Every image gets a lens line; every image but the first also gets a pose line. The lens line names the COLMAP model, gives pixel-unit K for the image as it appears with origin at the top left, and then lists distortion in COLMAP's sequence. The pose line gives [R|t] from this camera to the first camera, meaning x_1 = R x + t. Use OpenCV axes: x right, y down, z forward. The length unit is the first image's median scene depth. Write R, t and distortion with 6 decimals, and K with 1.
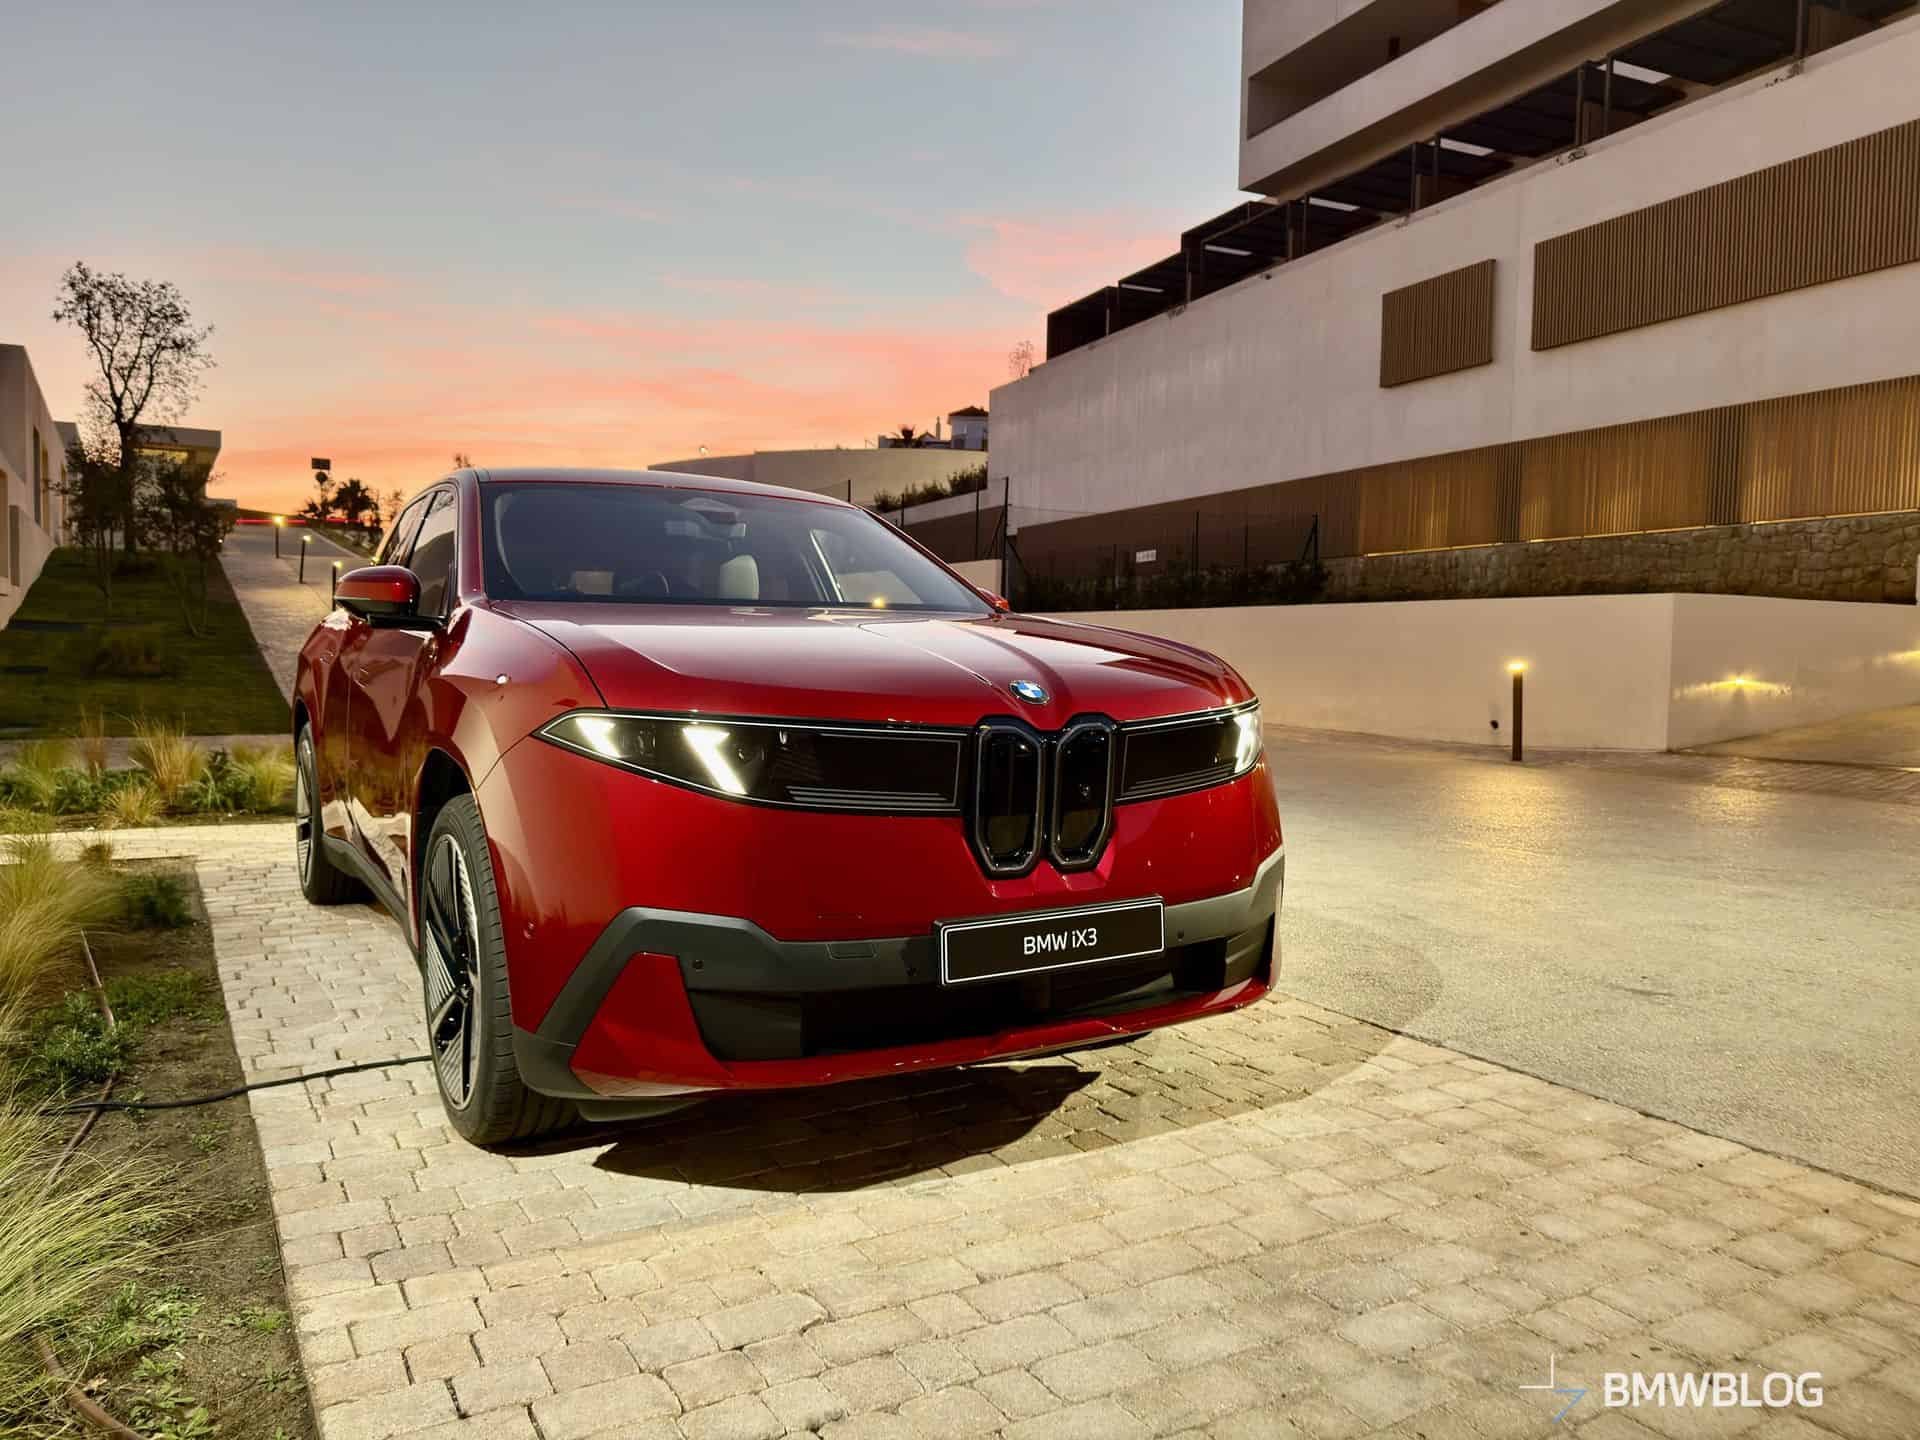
lens RADIAL K [[1328.5, 0, 960.0], [0, 1328.5, 720.0], [0, 0, 1]] dist [0.082734, -0.118963]
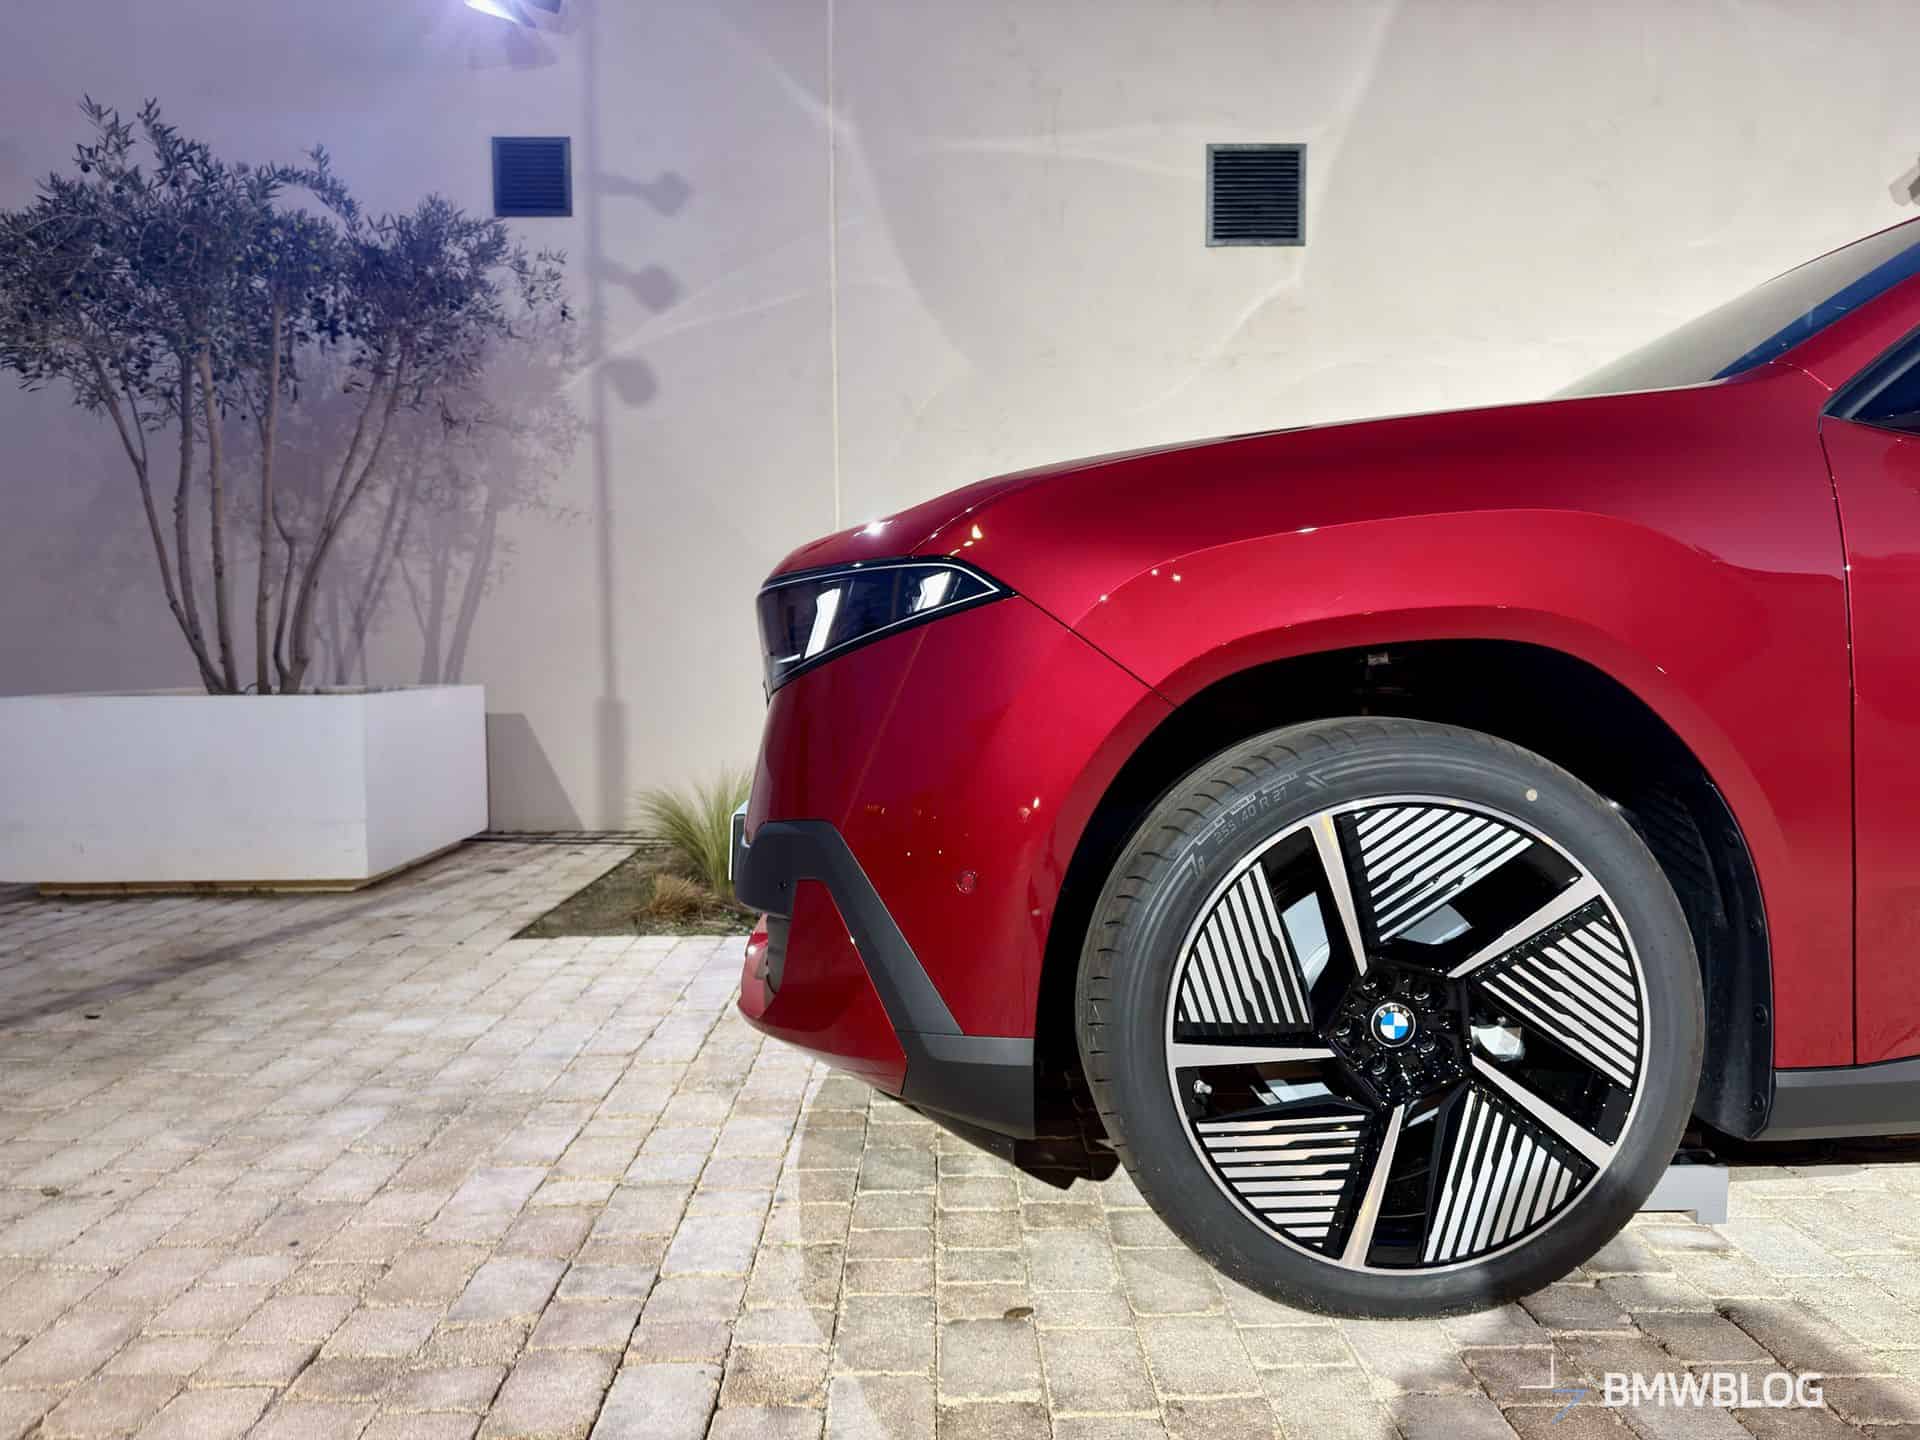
lens RADIAL K [[1348.6, 0, 951.6], [0, 1348.6, 741.7], [0, 0, 1]] dist [0.040911, -0.041077]
pose [[-0.493374, 0.042782, -0.868765, 0.734353], [-0.049071, 0.995830, 0.076907, 0.014644], [0.868432, 0.080575, -0.489217, 1.379434]]
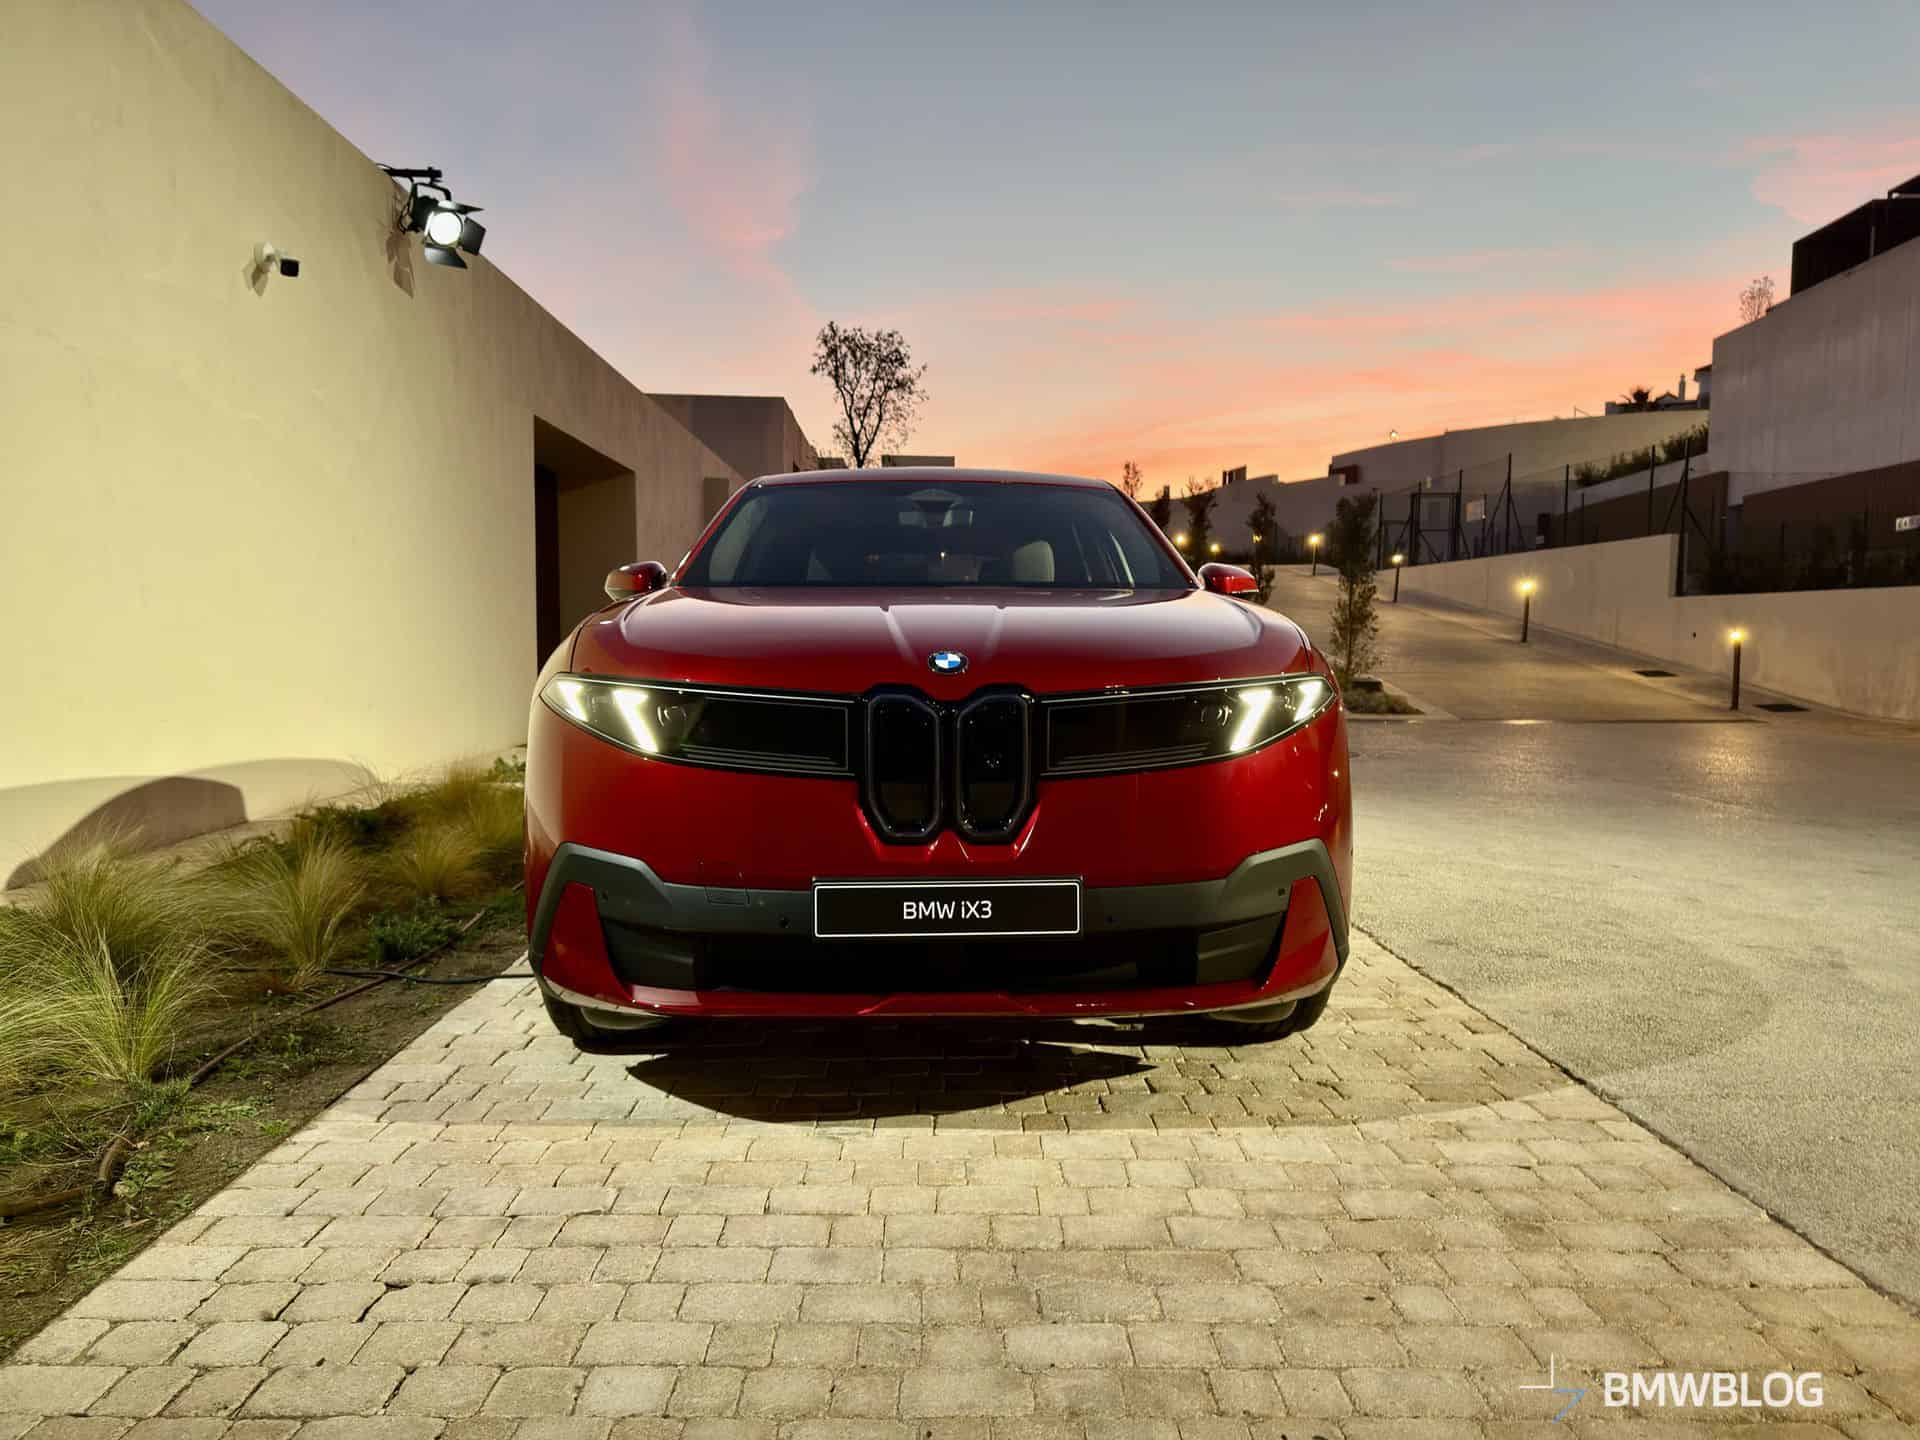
lens RADIAL K [[1338.8, 0, 976.0], [0, 1338.8, 685.4], [0, 0, 1]] dist [0.060301, -0.070100]
pose [[0.877503, 0.010342, -0.479459, 0.497627], [-0.020091, 0.999682, -0.015207, 0.009202], [0.479149, 0.022977, 0.877433, 0.097984]]
